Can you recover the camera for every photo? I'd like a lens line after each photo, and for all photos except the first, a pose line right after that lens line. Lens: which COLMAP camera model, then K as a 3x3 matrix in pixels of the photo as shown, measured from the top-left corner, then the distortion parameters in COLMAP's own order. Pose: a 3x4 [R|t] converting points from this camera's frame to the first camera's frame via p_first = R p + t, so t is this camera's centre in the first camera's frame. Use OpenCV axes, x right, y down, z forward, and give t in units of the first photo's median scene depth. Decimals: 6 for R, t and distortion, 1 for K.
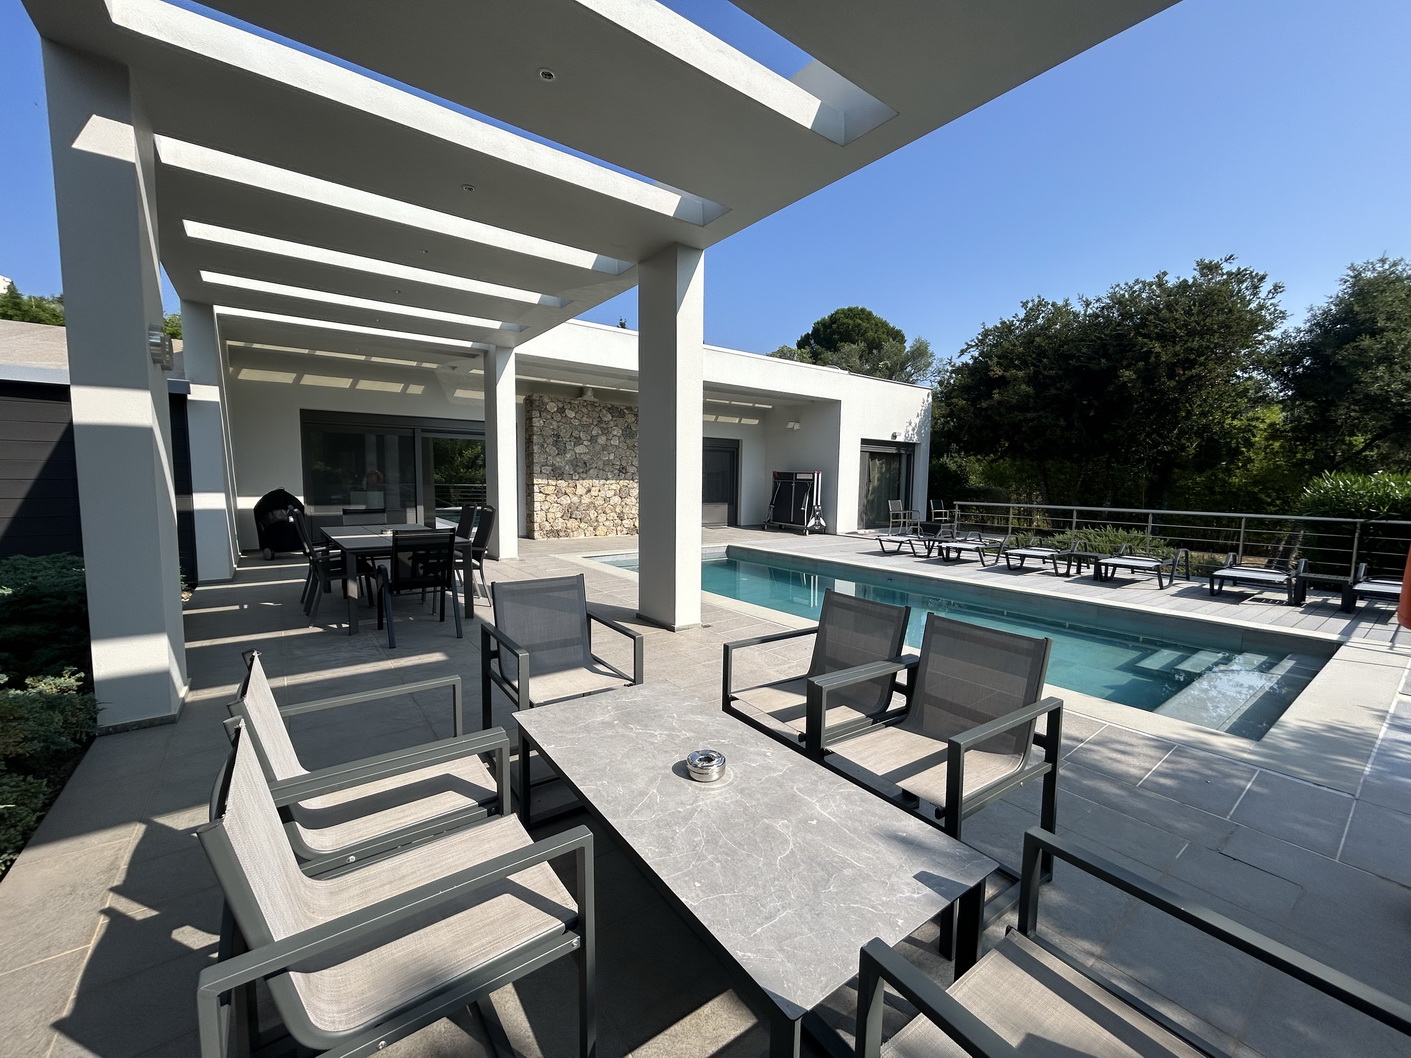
lens RADIAL K [[573.4, 0, 702.9], [0, 573.4, 528.4], [0, 0, 1]] dist [-0.002554, 0.001391]
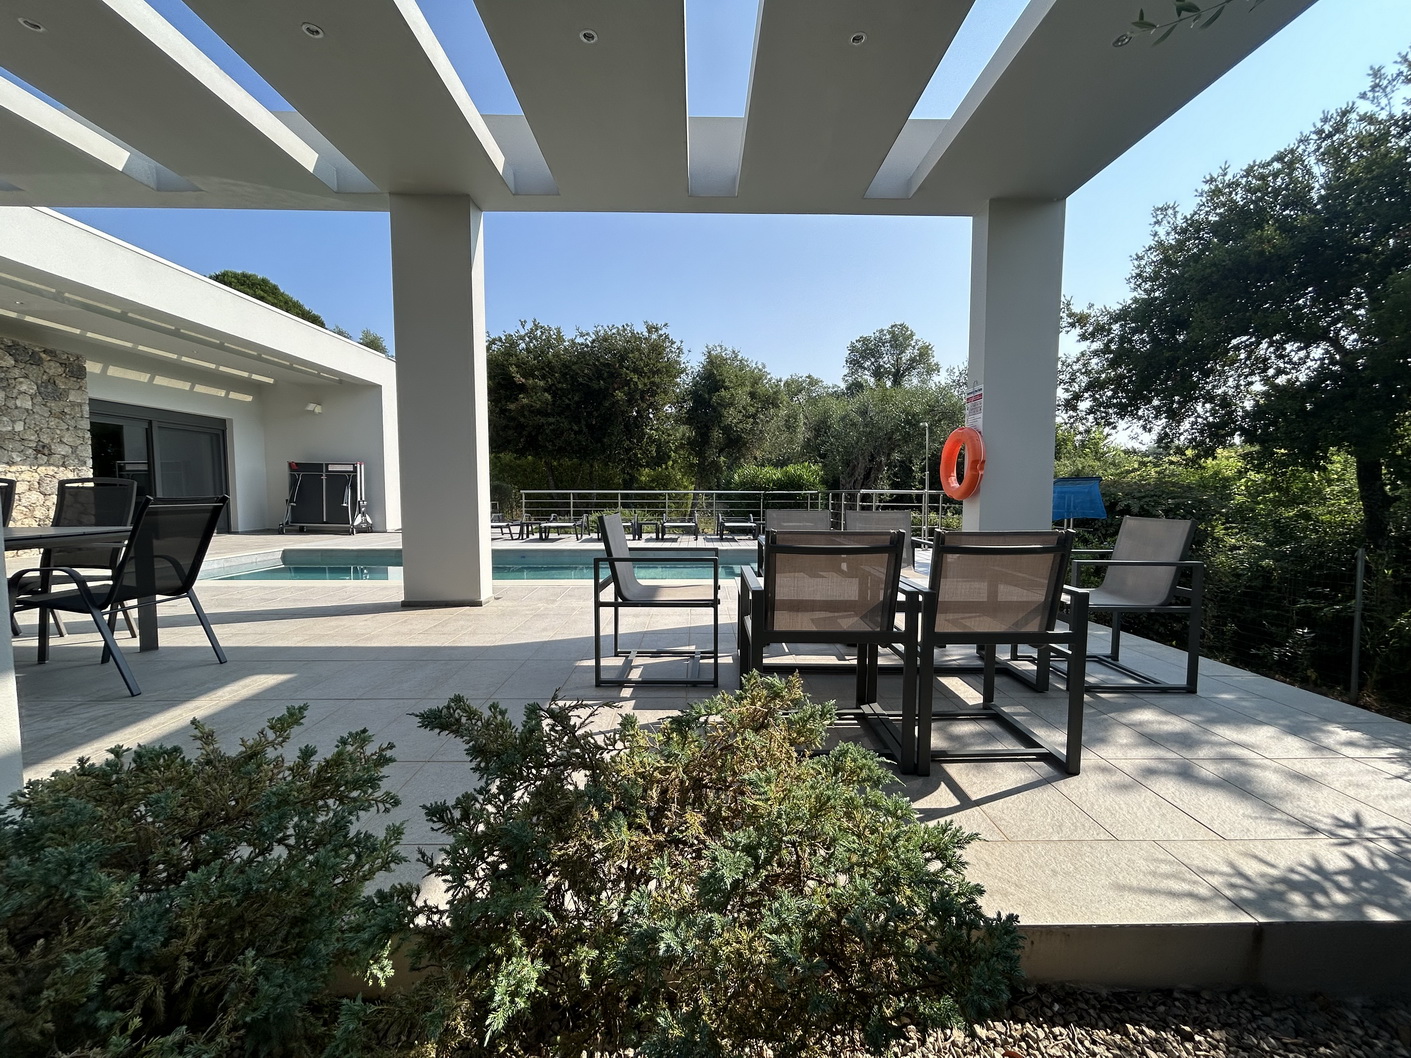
lens RADIAL K [[573.4, 0, 706.5], [0, 573.4, 529.1], [0, 0, 1]] dist [-0.002554, 0.001391]
pose [[0.584313, -0.066918, 0.808765, -0.227704], [0.076382, 0.996705, 0.027284, 0.022173], [-0.807926, 0.045833, 0.587499, 0.054647]]
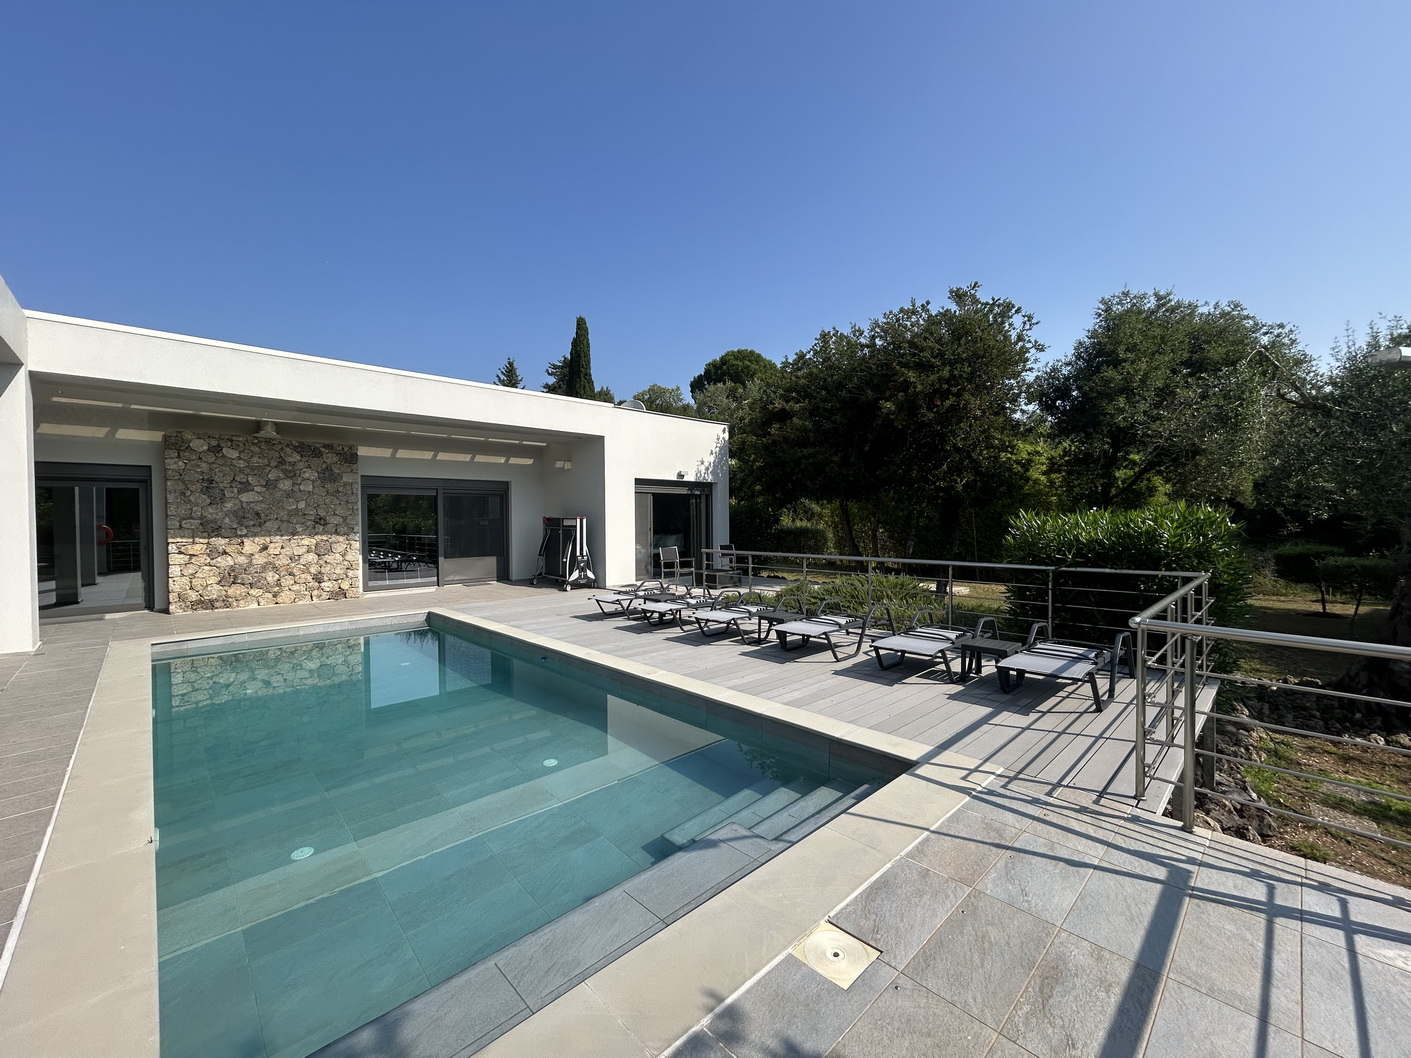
lens RADIAL K [[573.4, 0, 702.2], [0, 573.4, 531.2], [0, 0, 1]] dist [-0.002554, 0.001391]
pose [[0.991732, -0.025241, 0.125823, 0.296096], [0.033272, 0.997513, -0.062141, -0.018520], [-0.123941, 0.065813, 0.990105, 0.124221]]
